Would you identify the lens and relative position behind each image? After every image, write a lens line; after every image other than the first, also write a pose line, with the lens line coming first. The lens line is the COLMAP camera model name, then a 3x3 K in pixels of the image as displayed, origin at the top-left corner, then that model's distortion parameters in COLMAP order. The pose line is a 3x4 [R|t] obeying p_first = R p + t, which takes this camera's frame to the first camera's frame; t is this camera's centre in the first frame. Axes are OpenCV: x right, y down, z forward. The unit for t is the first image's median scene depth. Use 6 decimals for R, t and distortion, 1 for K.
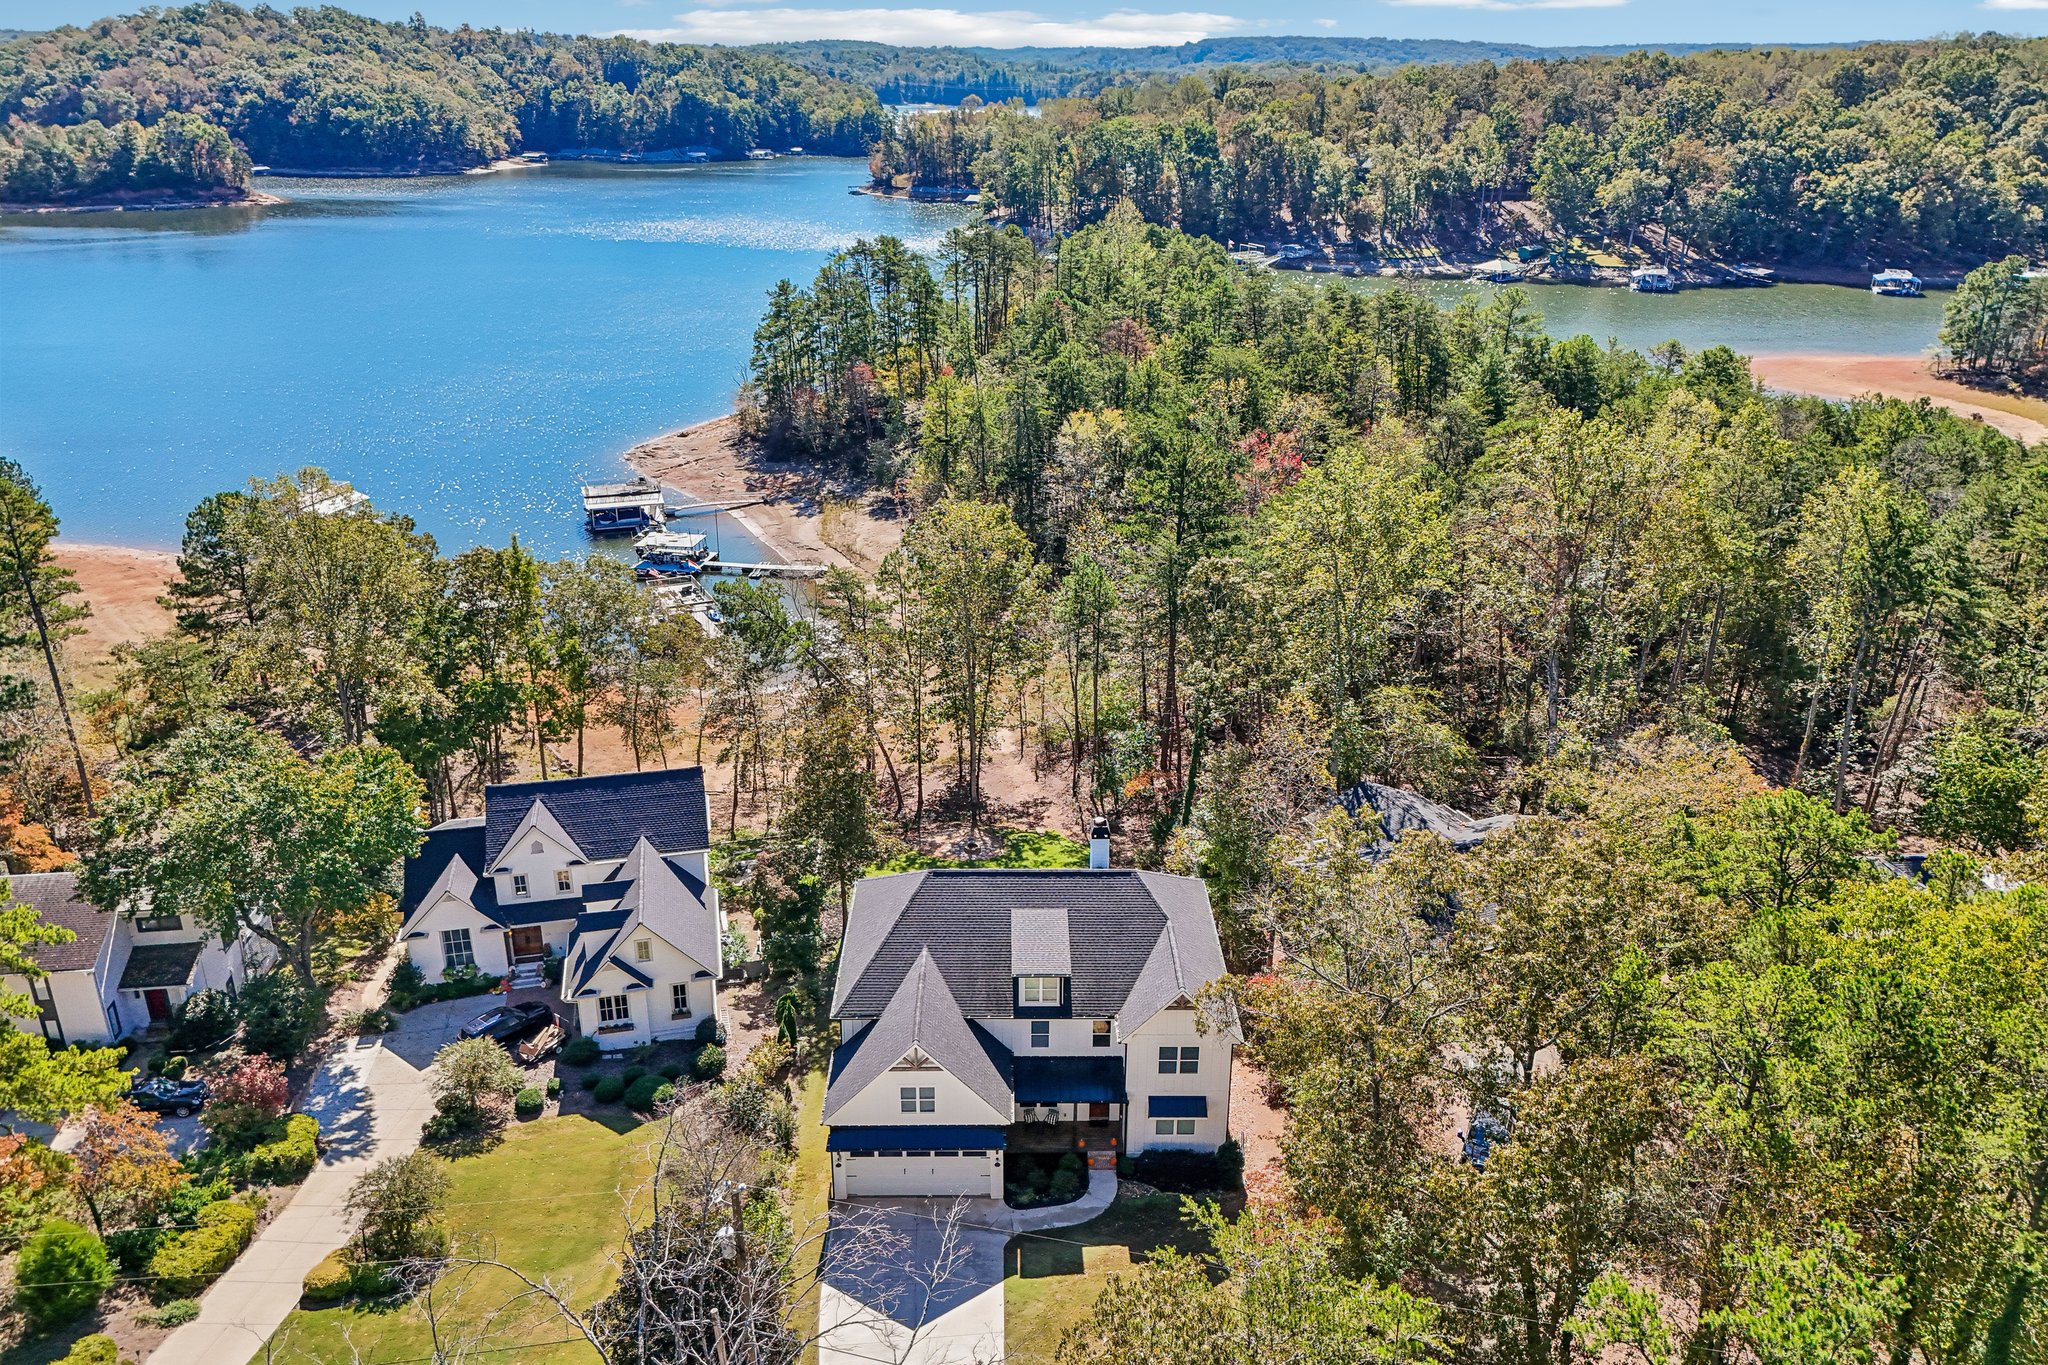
lens RADIAL K [[1496.6, 0, 1014.0], [0, 1496.6, 676.1], [0, 0, 1]] dist [0.065097, -0.051144]
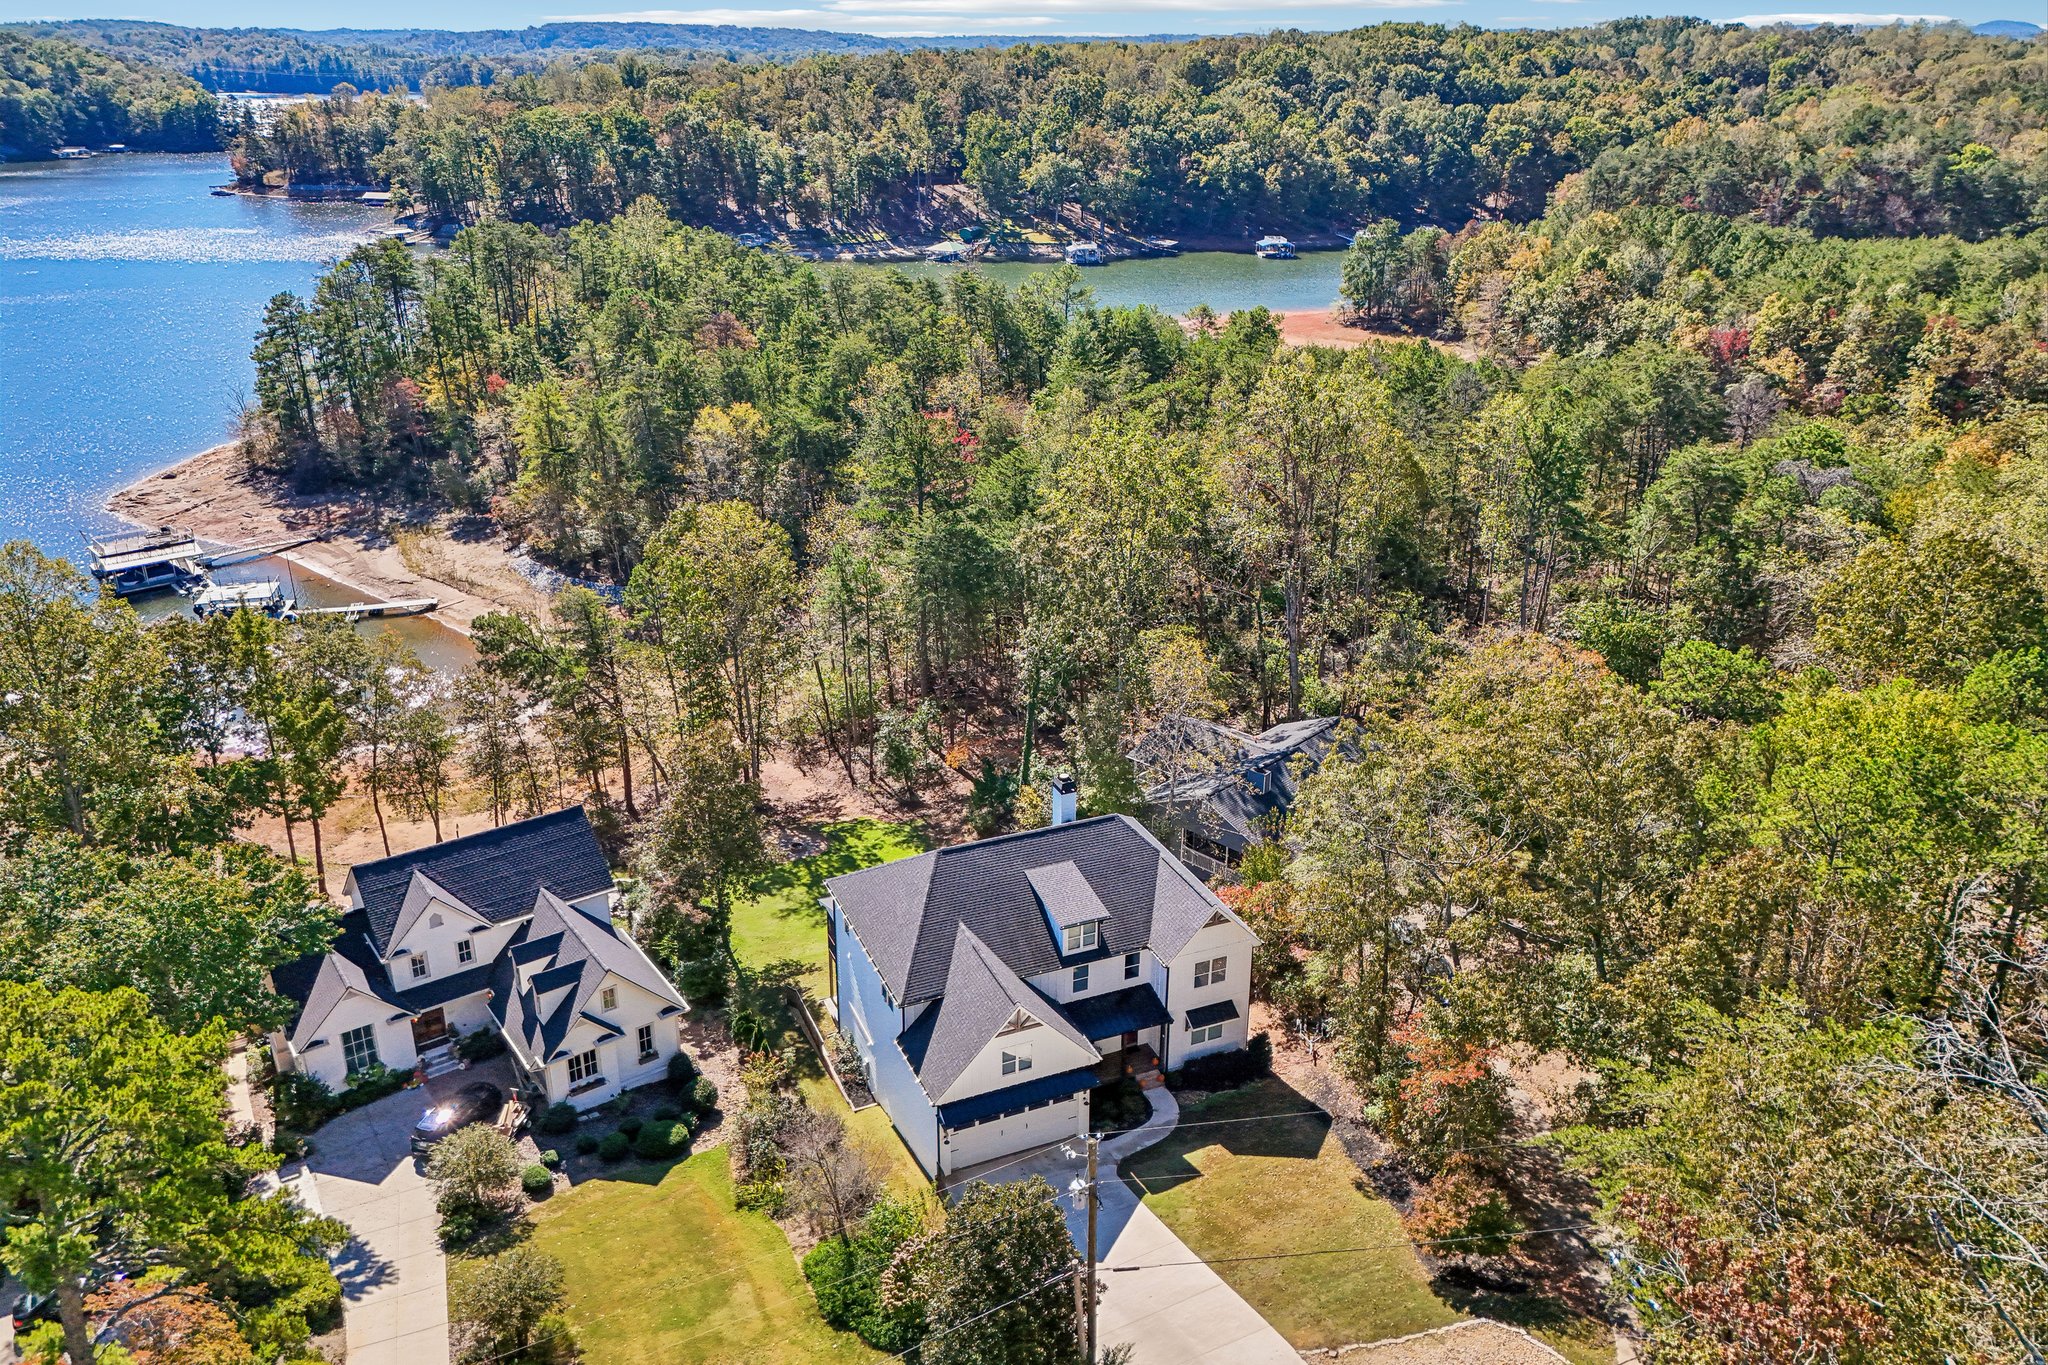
lens RADIAL K [[1496.6, 0, 1009.7], [0, 1496.6, 677.4], [0, 0, 1]] dist [0.065097, -0.051144]
pose [[0.924395, -0.147974, 0.351565, -0.120399], [0.145248, 0.988801, 0.034278, -0.005400], [-0.352700, 0.019377, 0.935536, 0.006130]]
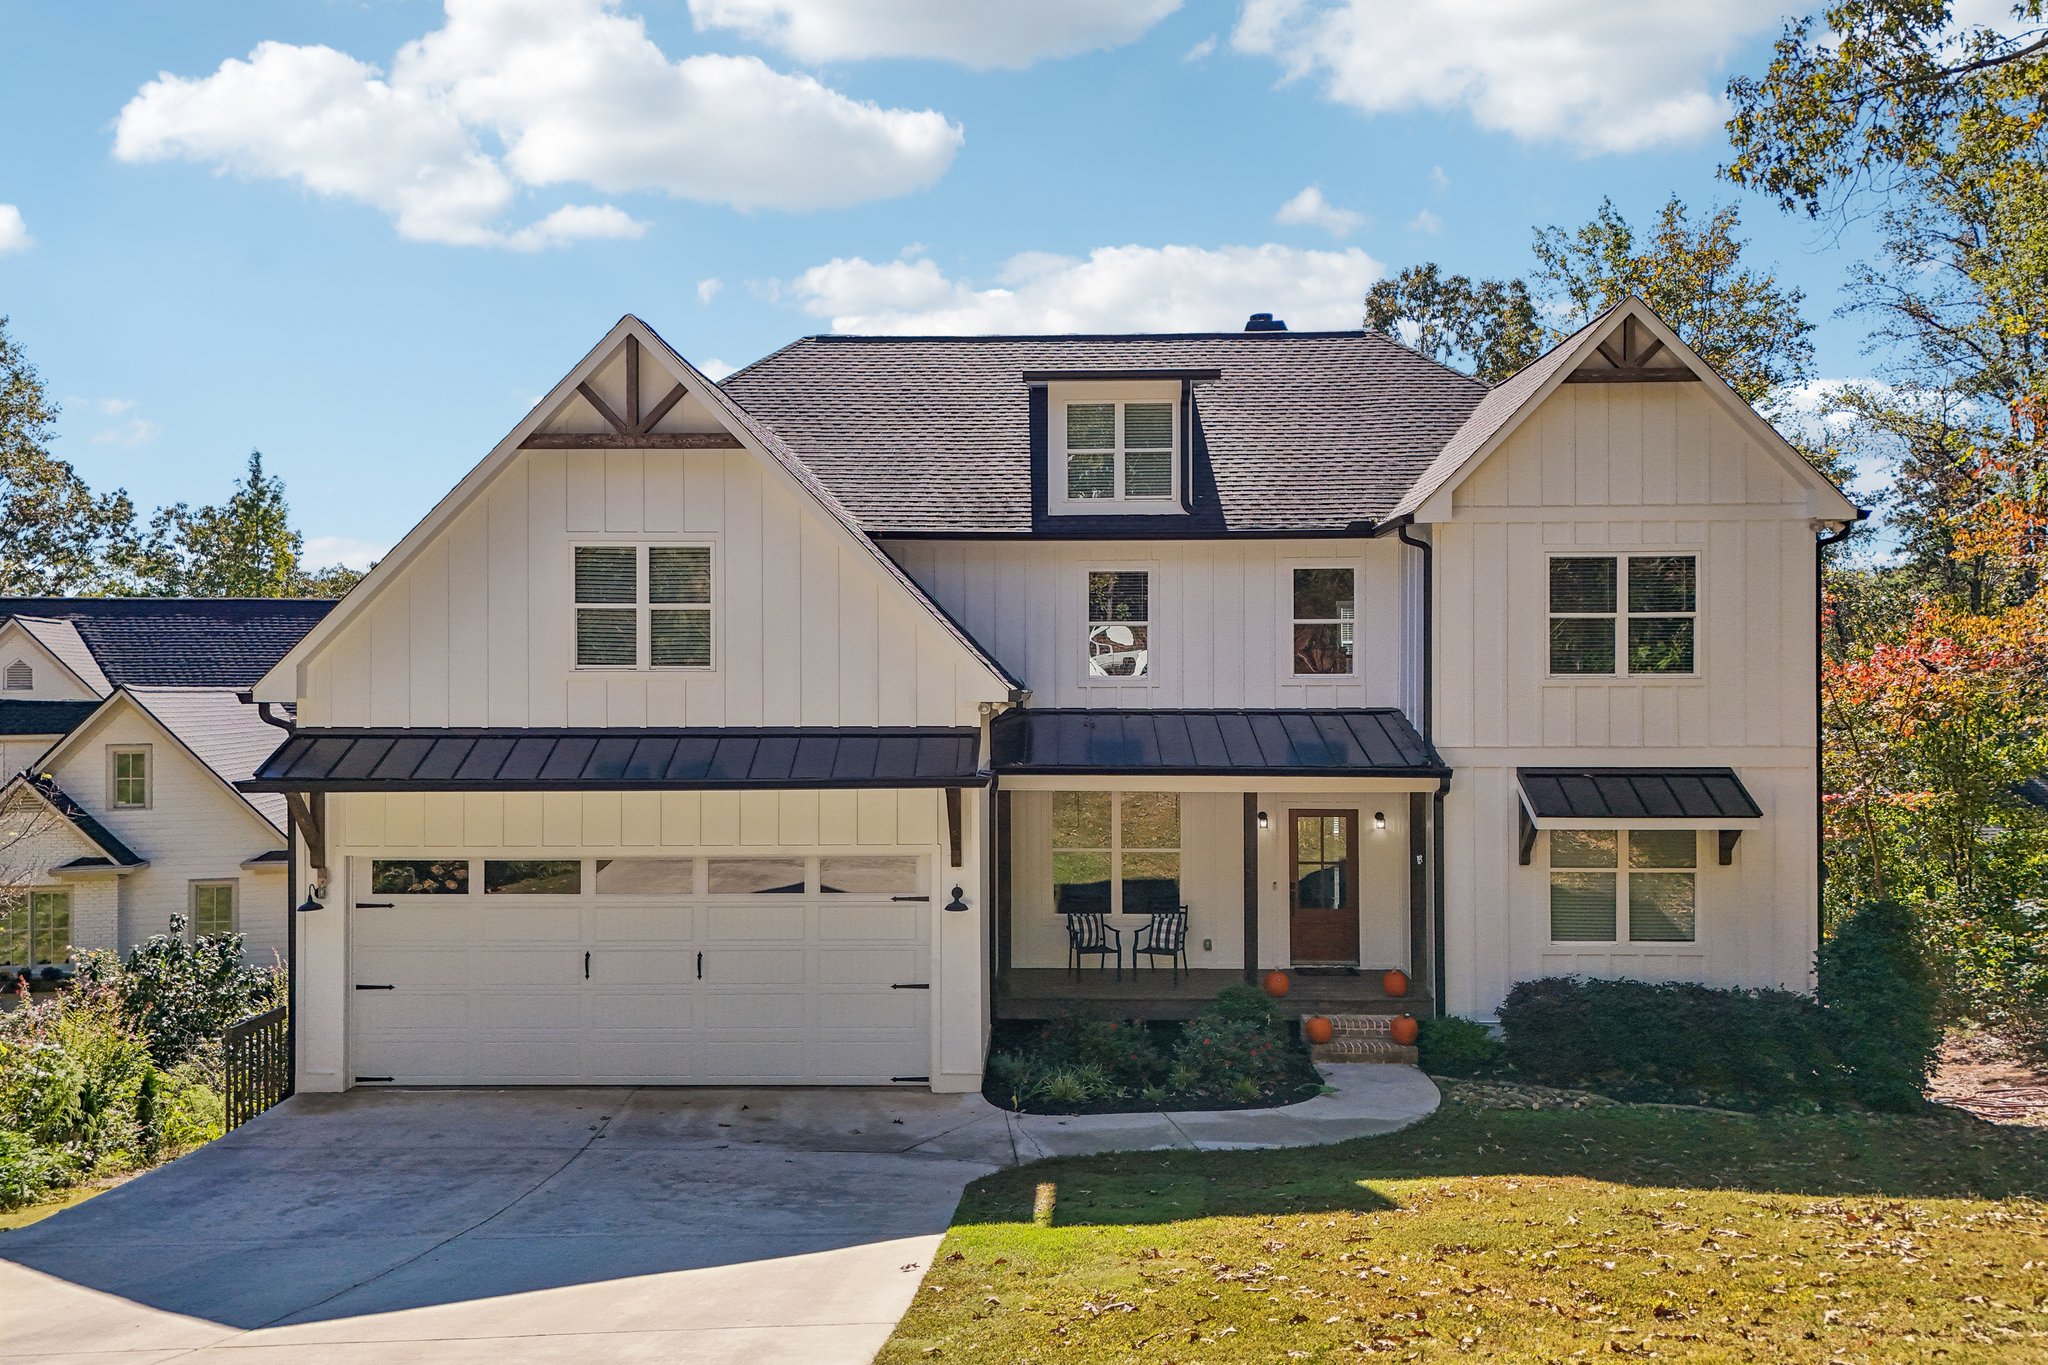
lens RADIAL K [[1496.6, 0, 1015.2], [0, 1496.6, 678.5], [0, 0, 1]] dist [0.065097, -0.051144]
pose [[0.999505, -0.005150, -0.031021, 0.001886], [-0.006796, 0.927811, -0.372990, 0.117338], [0.030703, 0.373016, 0.927317, 0.234668]]
